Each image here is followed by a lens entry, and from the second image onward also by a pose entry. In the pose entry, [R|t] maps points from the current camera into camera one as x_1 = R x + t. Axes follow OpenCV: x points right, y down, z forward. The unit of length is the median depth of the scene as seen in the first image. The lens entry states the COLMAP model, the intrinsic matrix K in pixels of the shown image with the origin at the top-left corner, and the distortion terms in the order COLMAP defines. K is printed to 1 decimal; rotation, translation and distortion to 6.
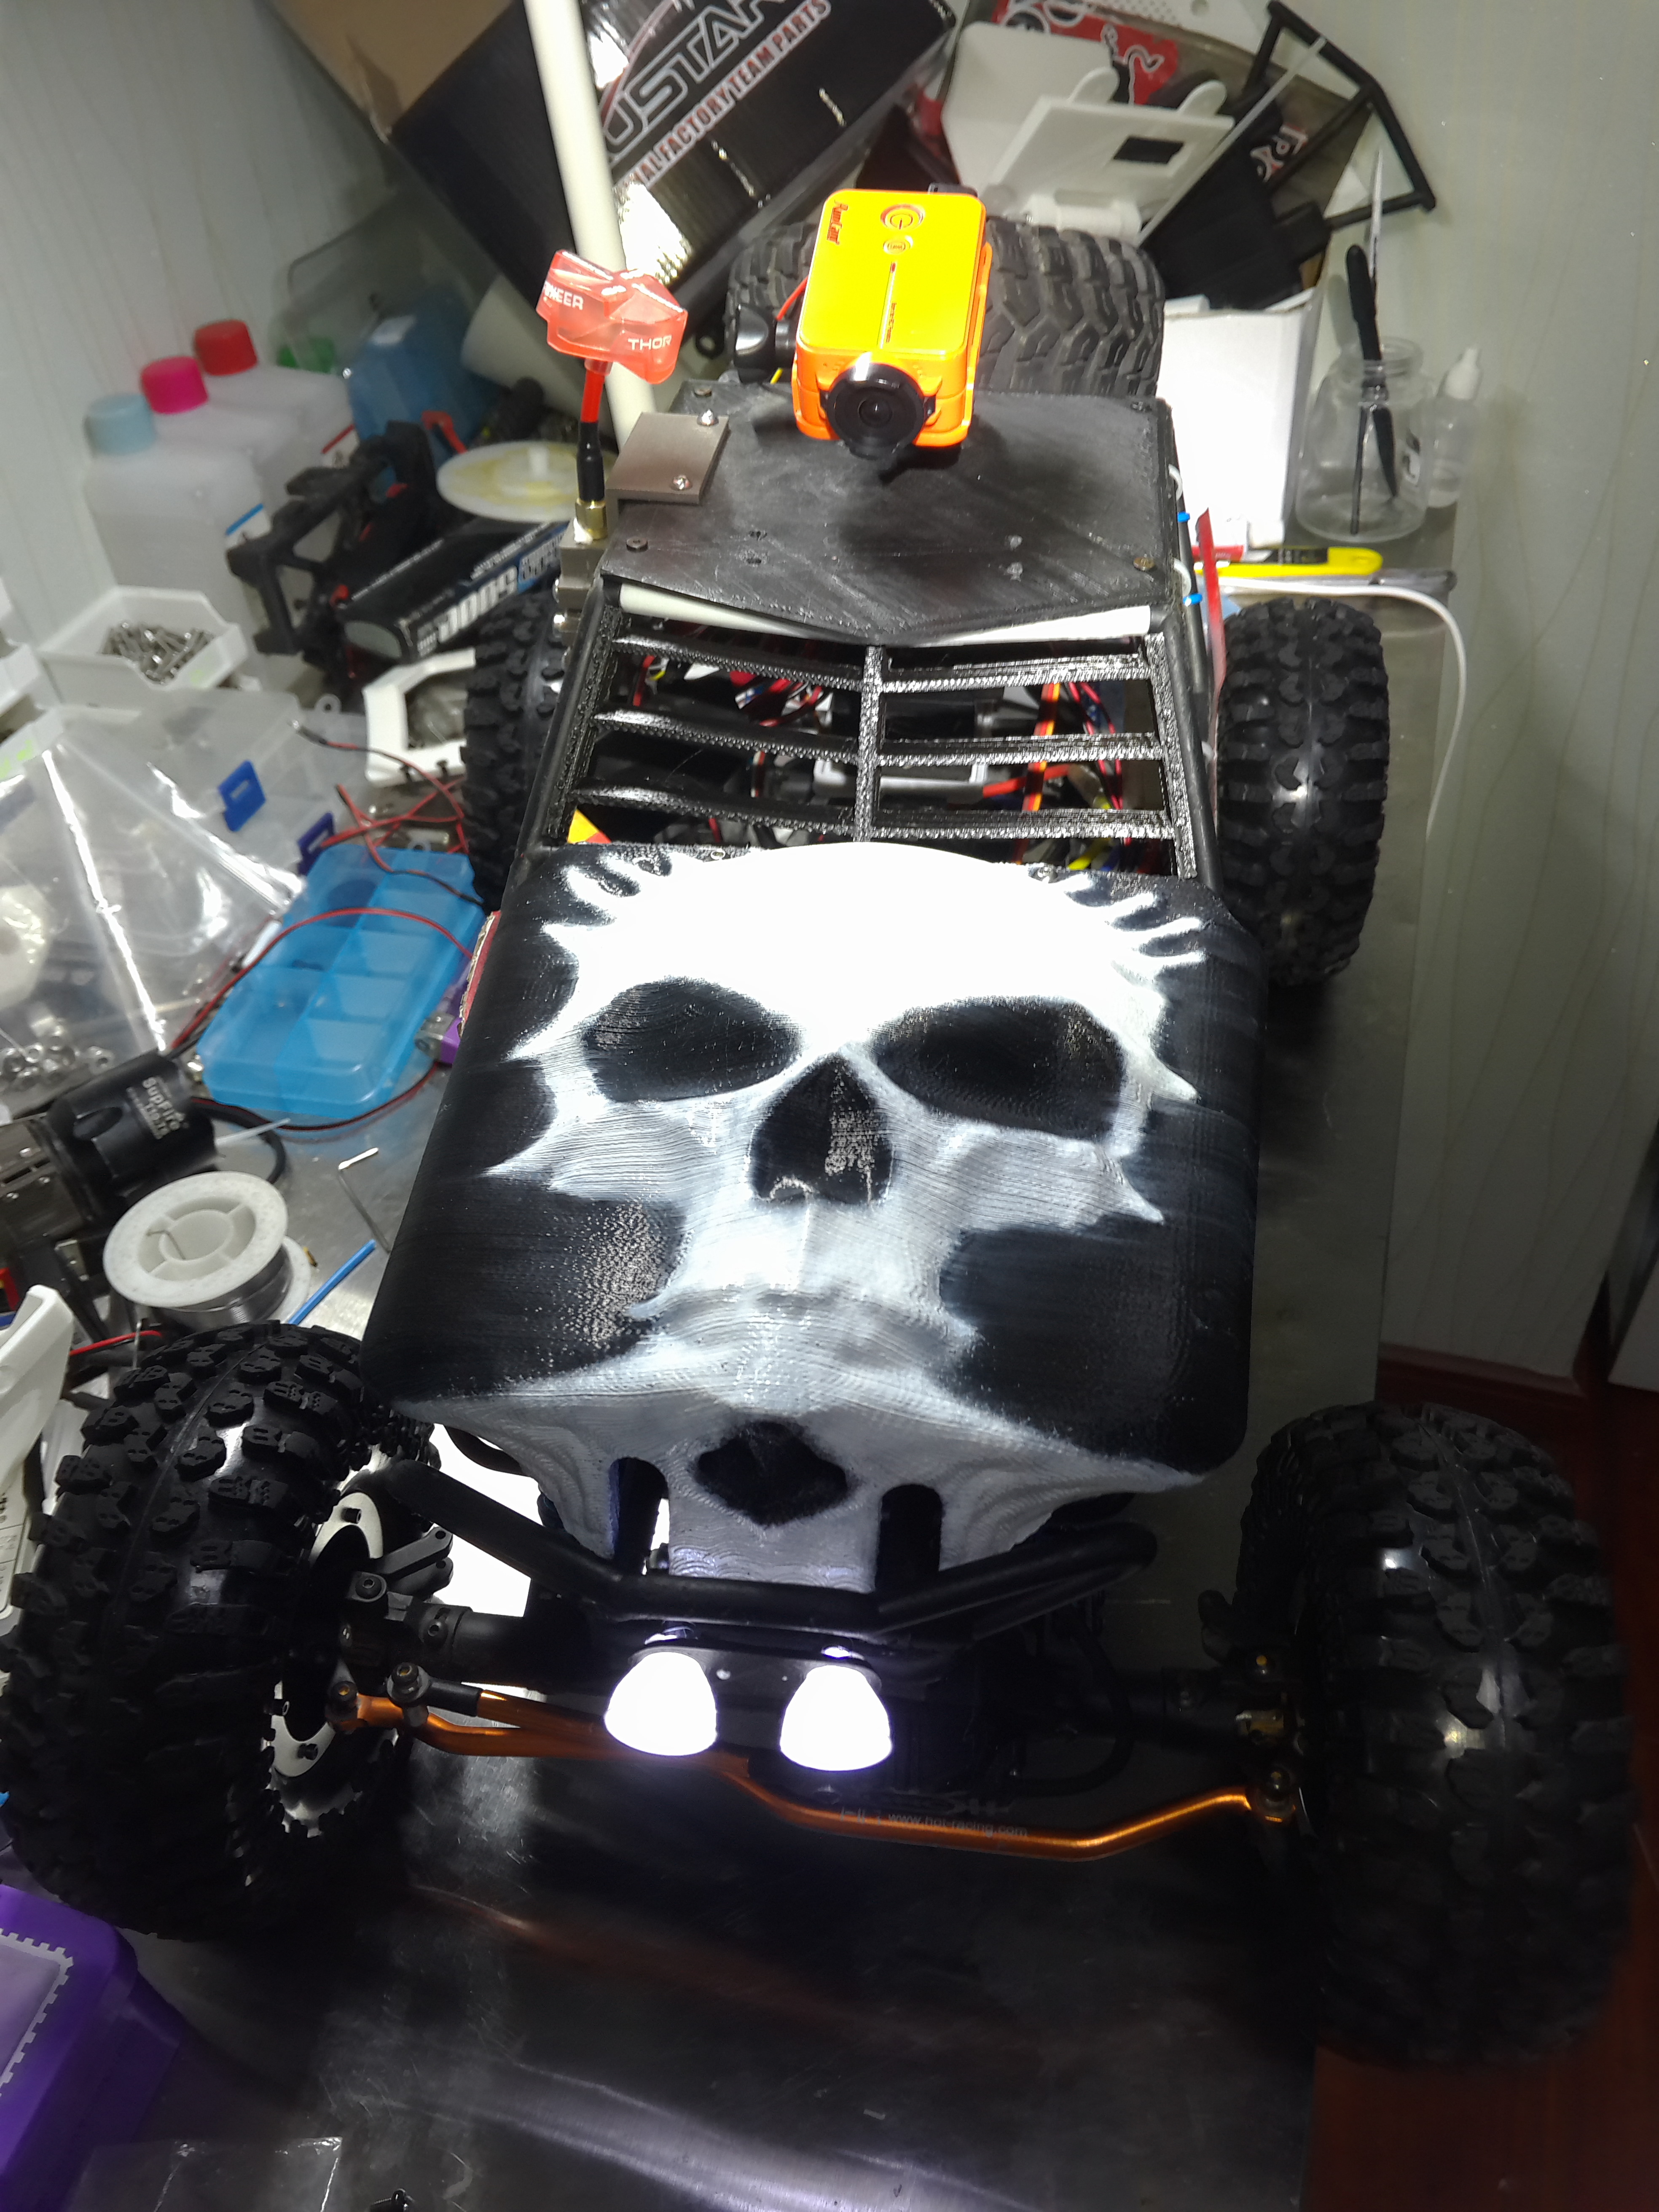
lens RADIAL K [[1738.6, 0, 832.4], [0, 1738.6, 1107.2], [0, 0, 1]] dist [0.031461, -0.058790]
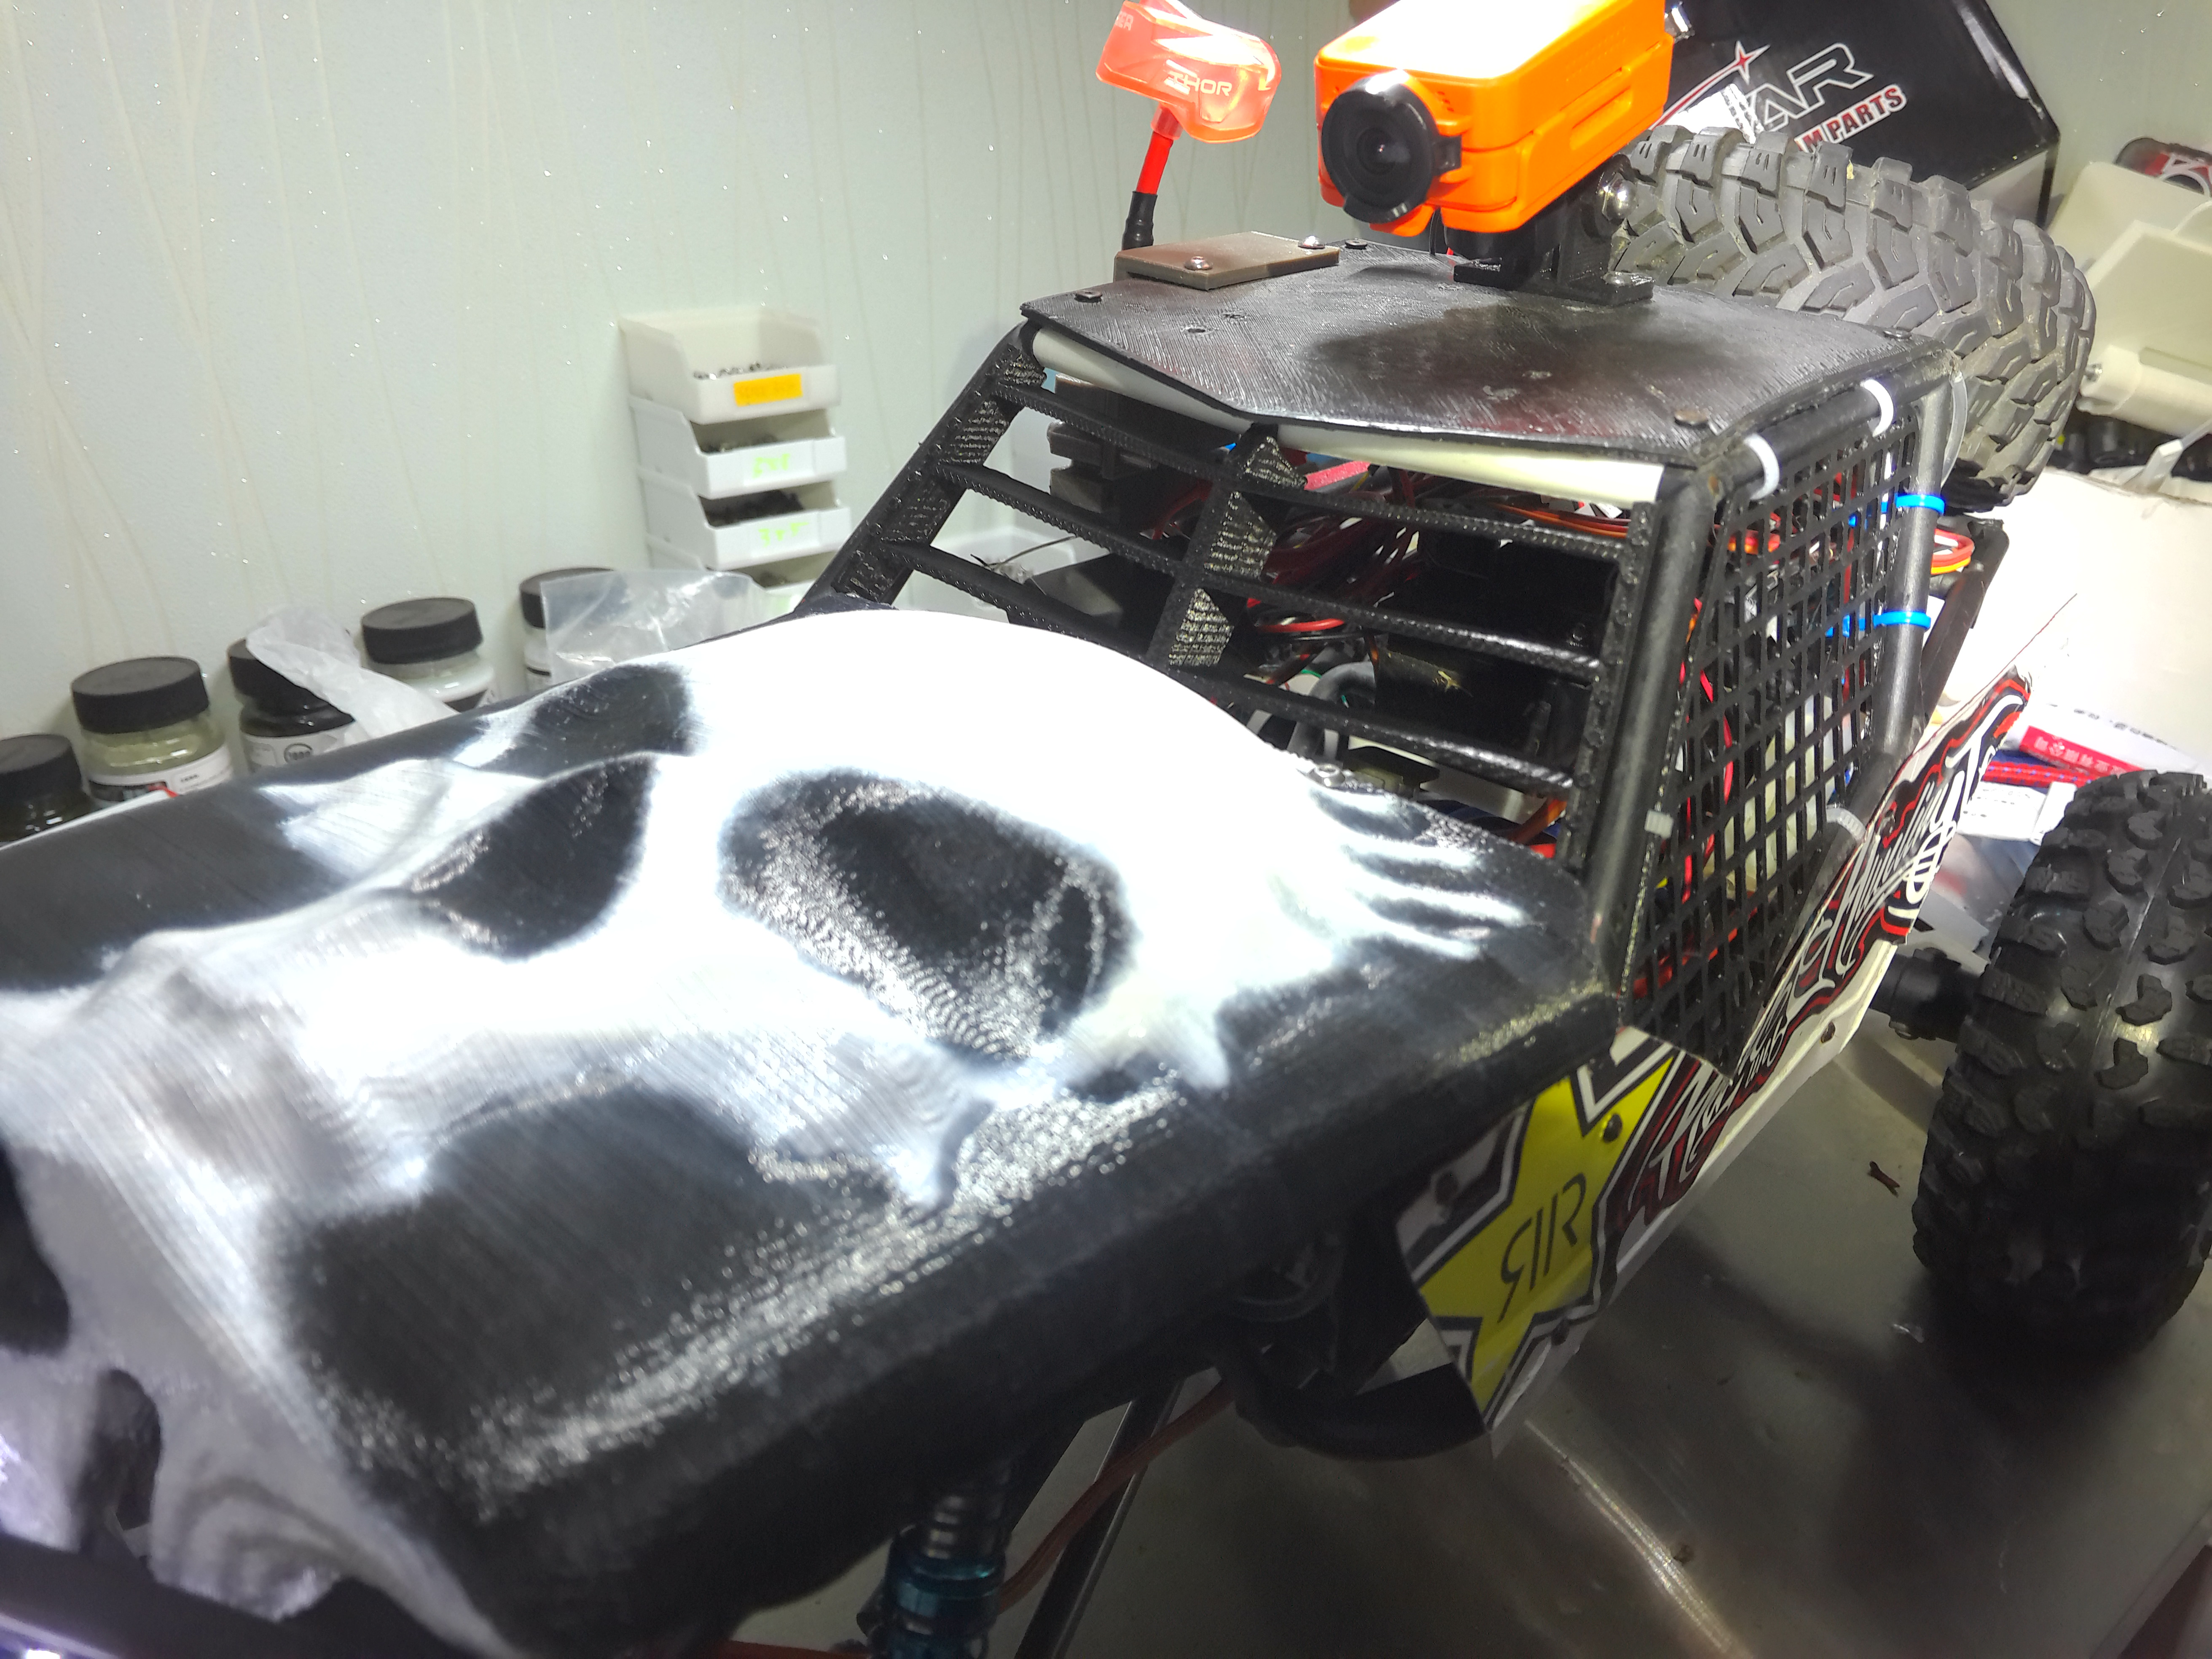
lens RADIAL K [[1738.6, 0, 1117.3], [0, 1738.6, 828.3], [0, 0, 1]] dist [0.031461, -0.058790]
pose [[0.836771, 0.298708, -0.458899, 0.266601], [-0.413427, 0.894180, -0.171813, 0.018259], [0.359017, 0.333490, 0.871718, 0.318165]]
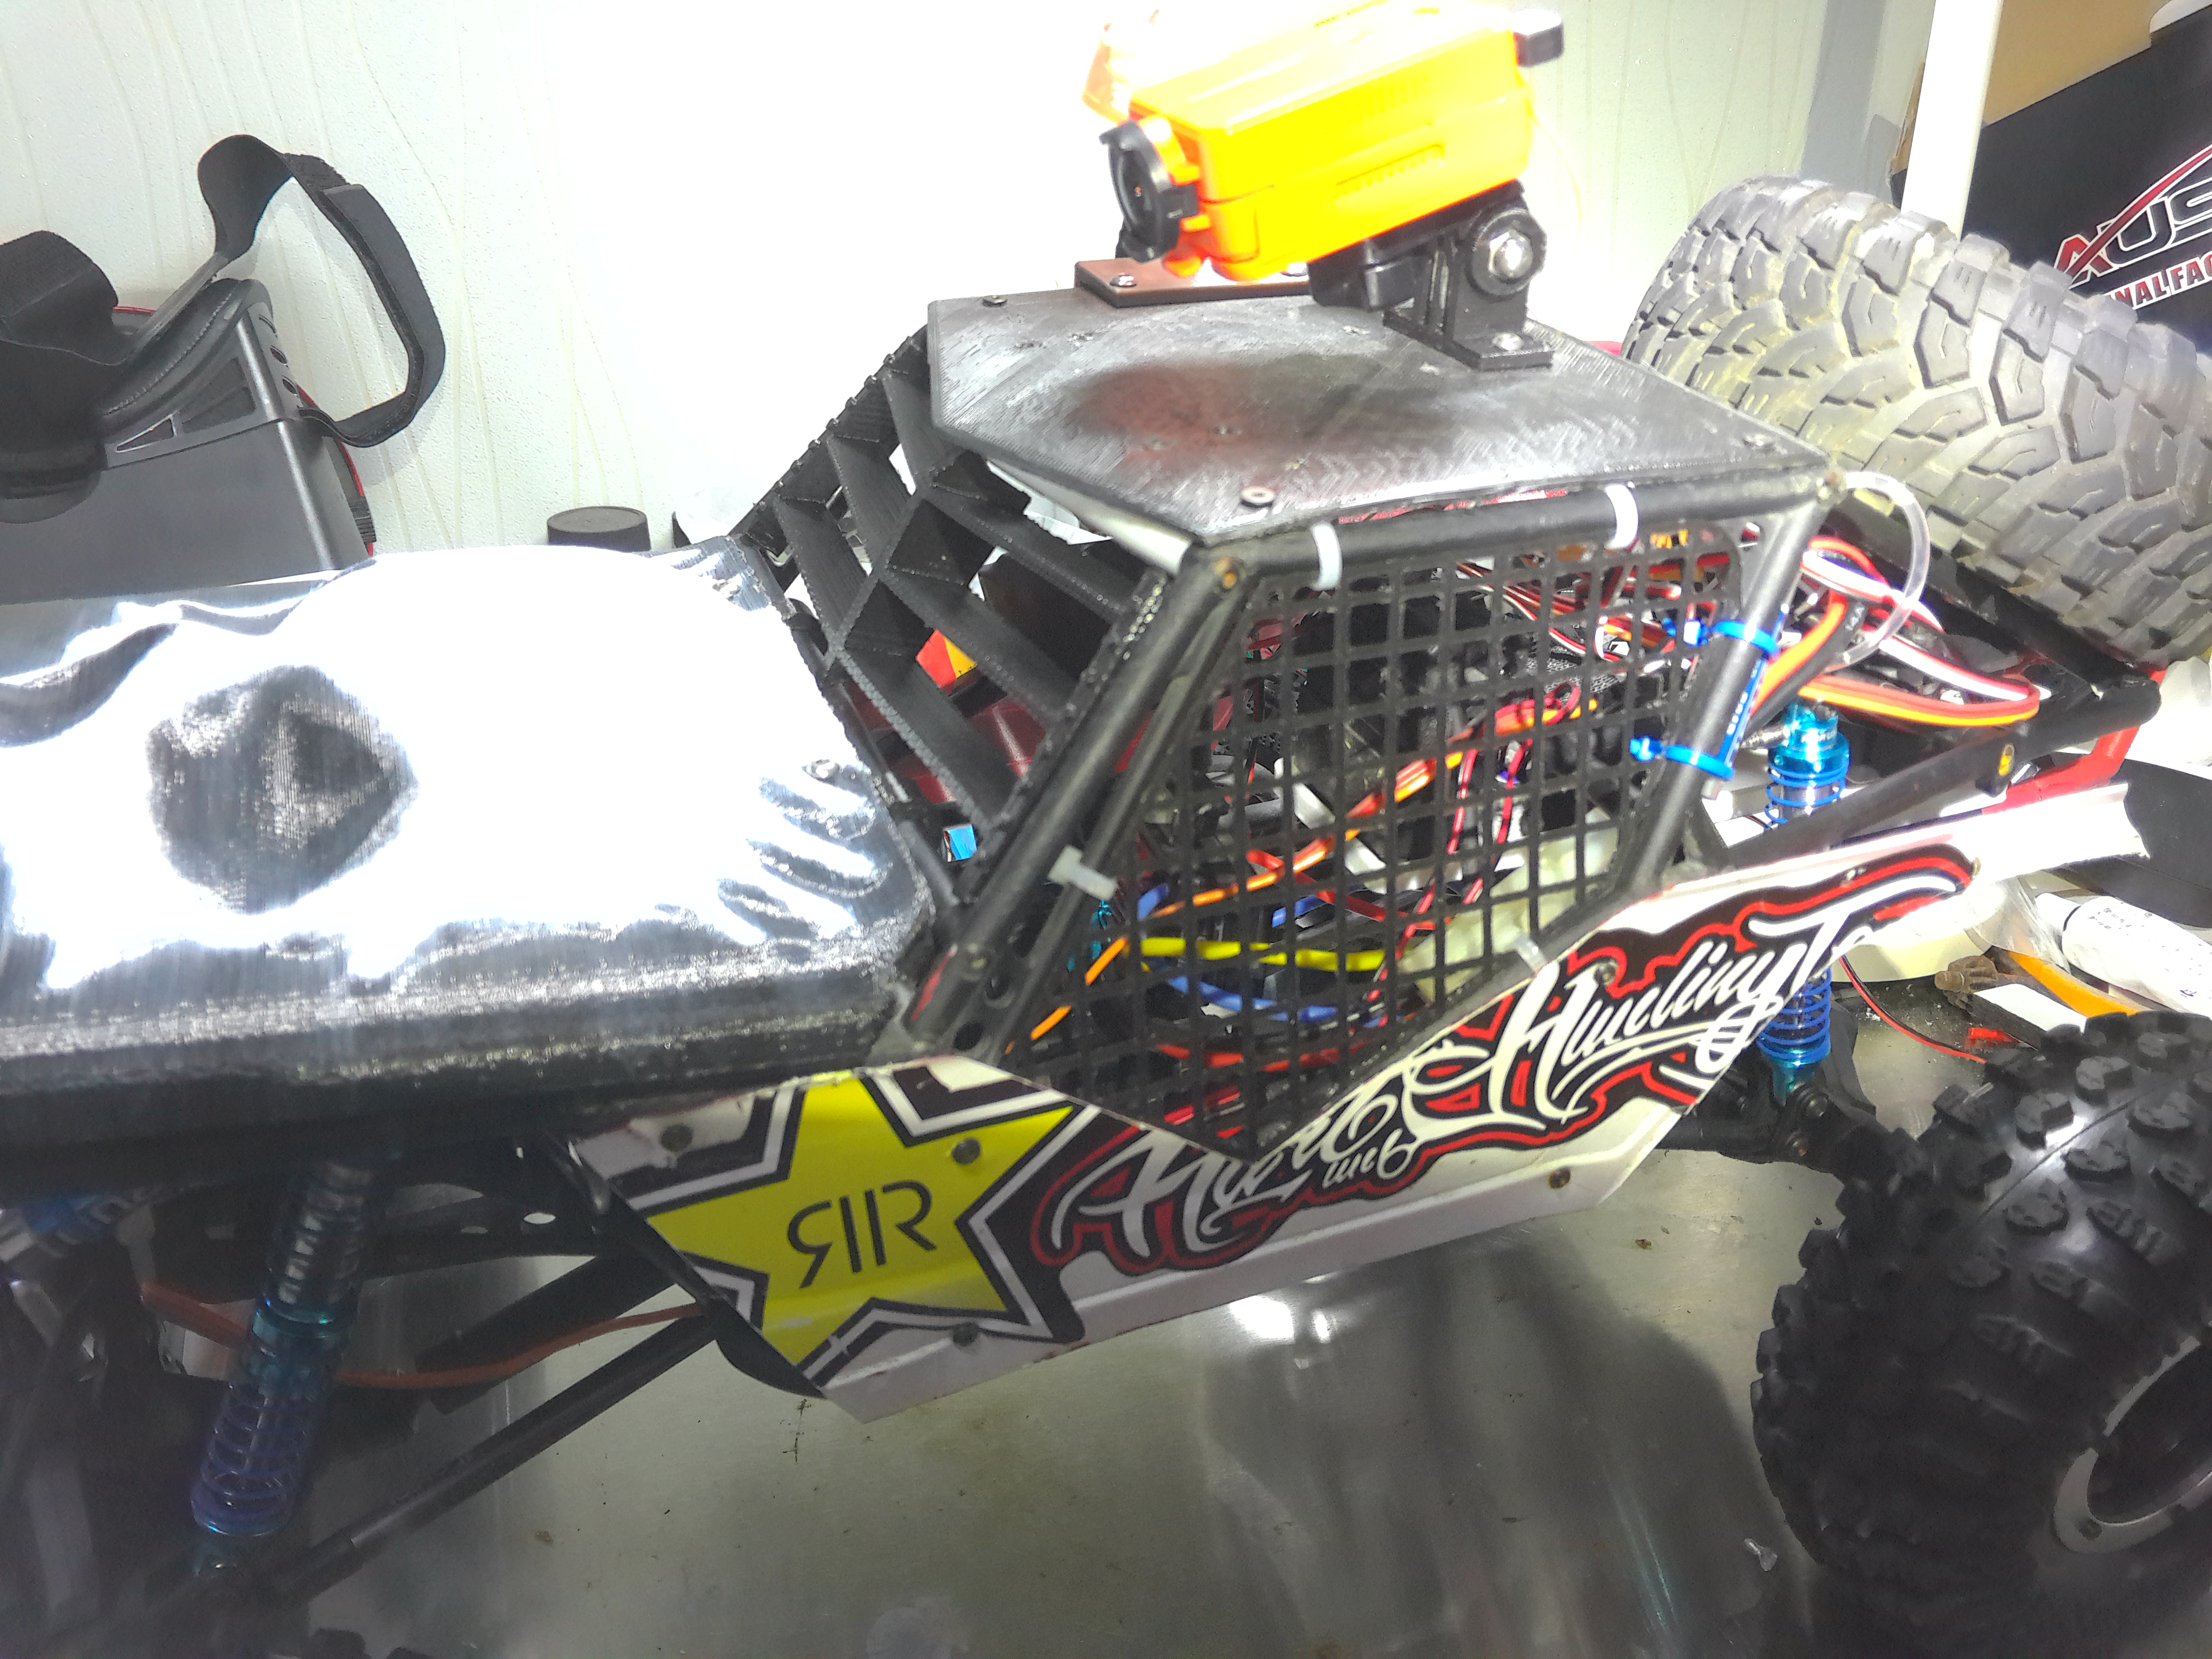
lens RADIAL K [[1738.6, 0, 1106.7], [0, 1738.6, 826.6], [0, 0, 1]] dist [0.031461, -0.058790]
pose [[0.492458, 0.470931, -0.731922, 0.526288], [-0.630356, 0.772853, 0.073146, -0.180278], [0.600114, 0.425350, 0.677452, 0.456924]]
